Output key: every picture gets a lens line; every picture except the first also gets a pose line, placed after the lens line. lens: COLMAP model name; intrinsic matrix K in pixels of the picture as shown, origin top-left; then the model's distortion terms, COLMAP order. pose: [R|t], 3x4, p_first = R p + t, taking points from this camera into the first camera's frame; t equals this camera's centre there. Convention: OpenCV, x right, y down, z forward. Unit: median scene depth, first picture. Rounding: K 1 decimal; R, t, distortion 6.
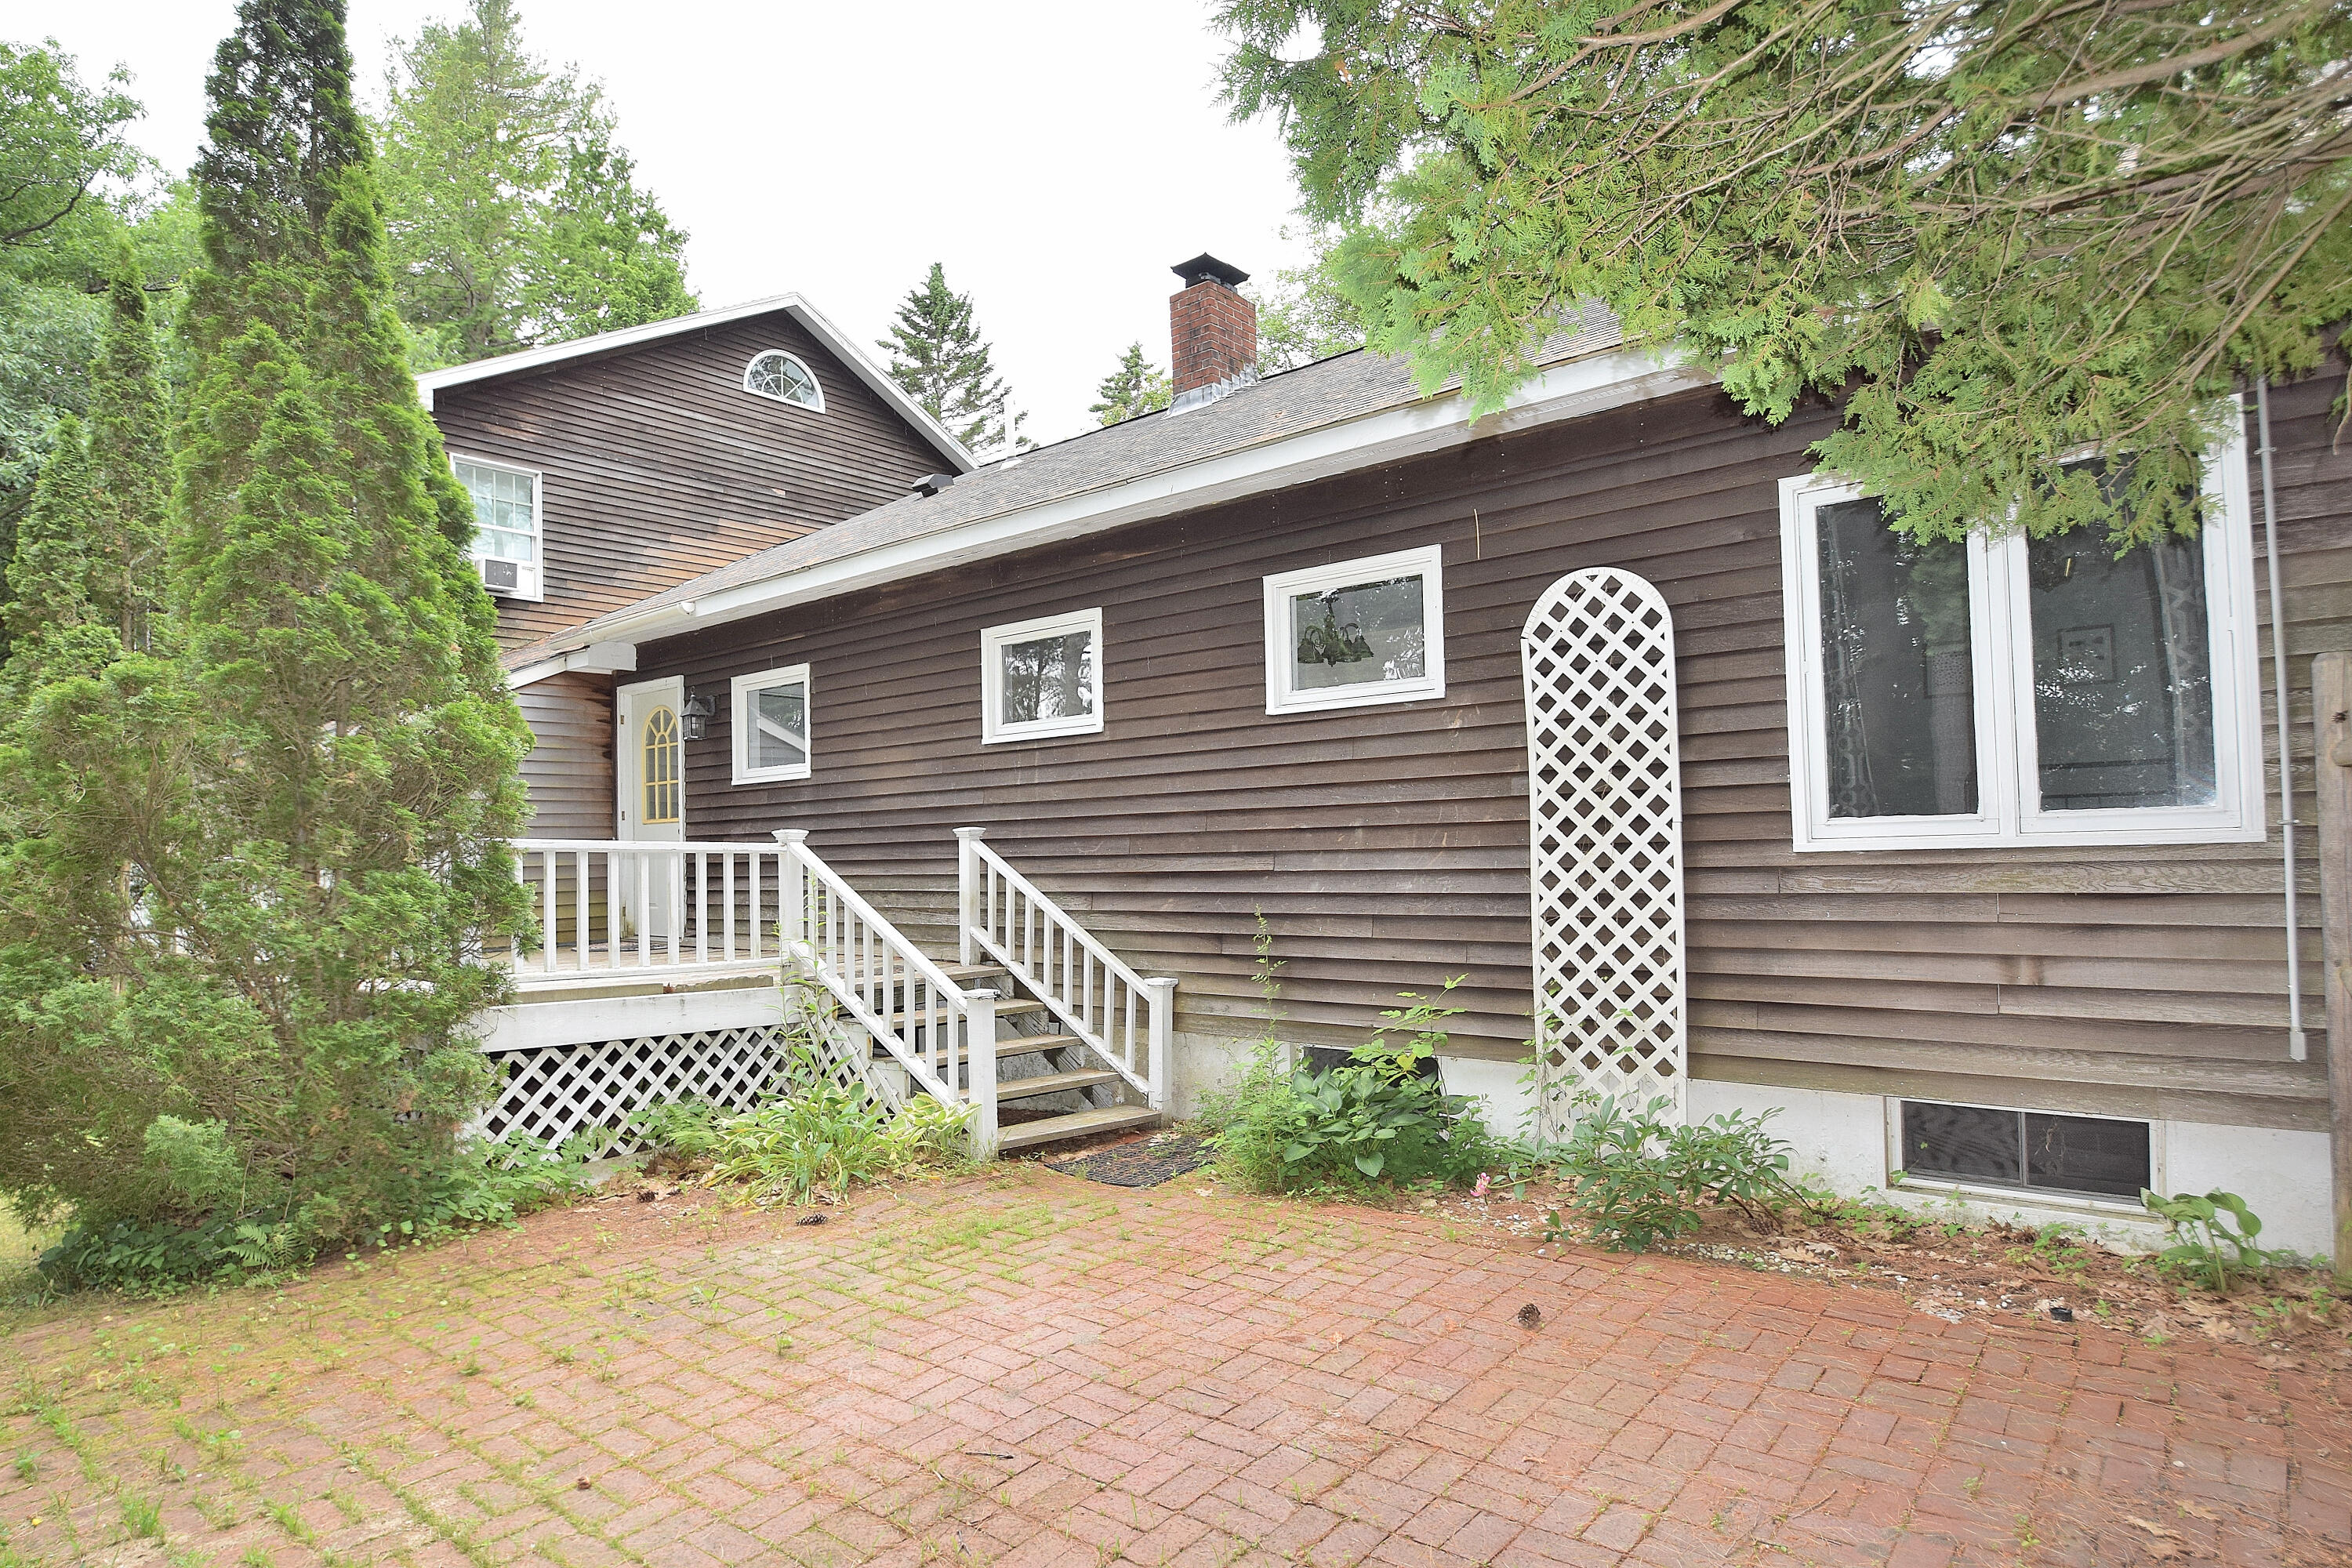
lens RADIAL K [[1275.3, 0, 1176.3], [0, 1275.3, 856.5], [0, 0, 1]] dist [-0.000207, -0.009452]
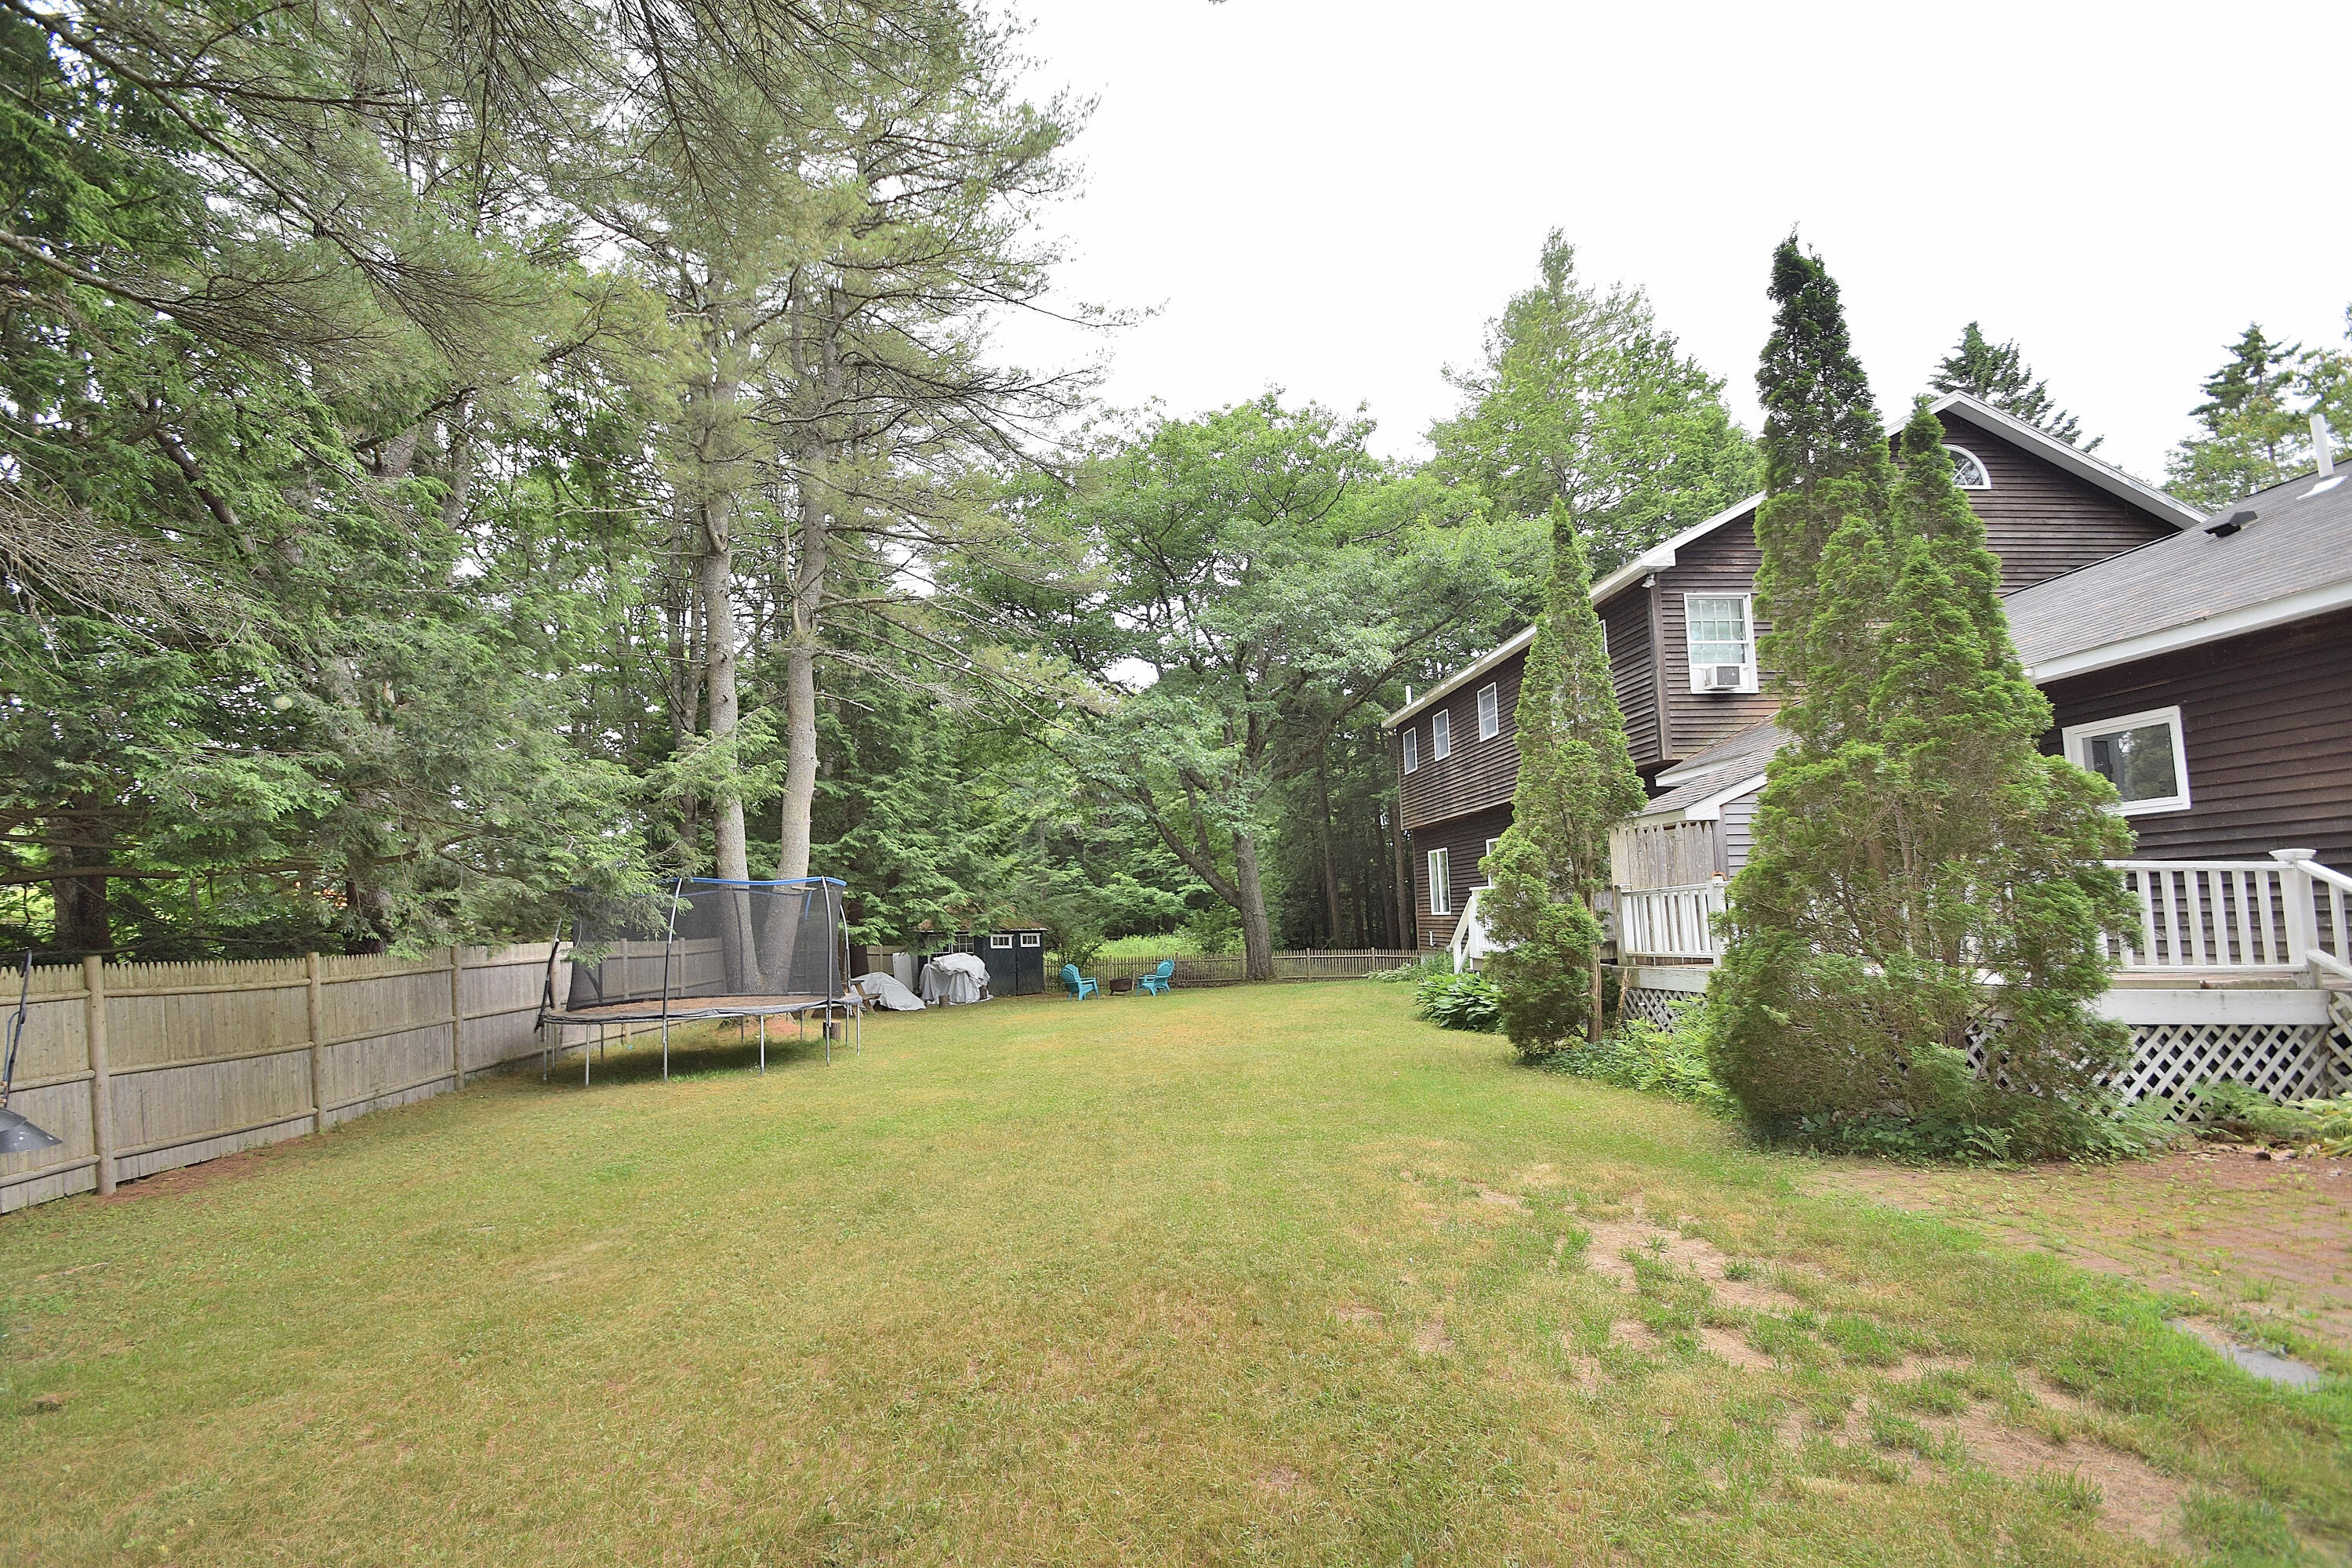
lens RADIAL K [[1035.8, 0, 1173.4], [0, 1035.8, 859.4], [0, 0, 1]] dist [0.000298, -0.008923]
pose [[0.686507, -0.028121, -0.726579, -0.184955], [0.000750, 0.999279, -0.037967, 0.010718], [0.727123, 0.025519, 0.686033, -0.182868]]
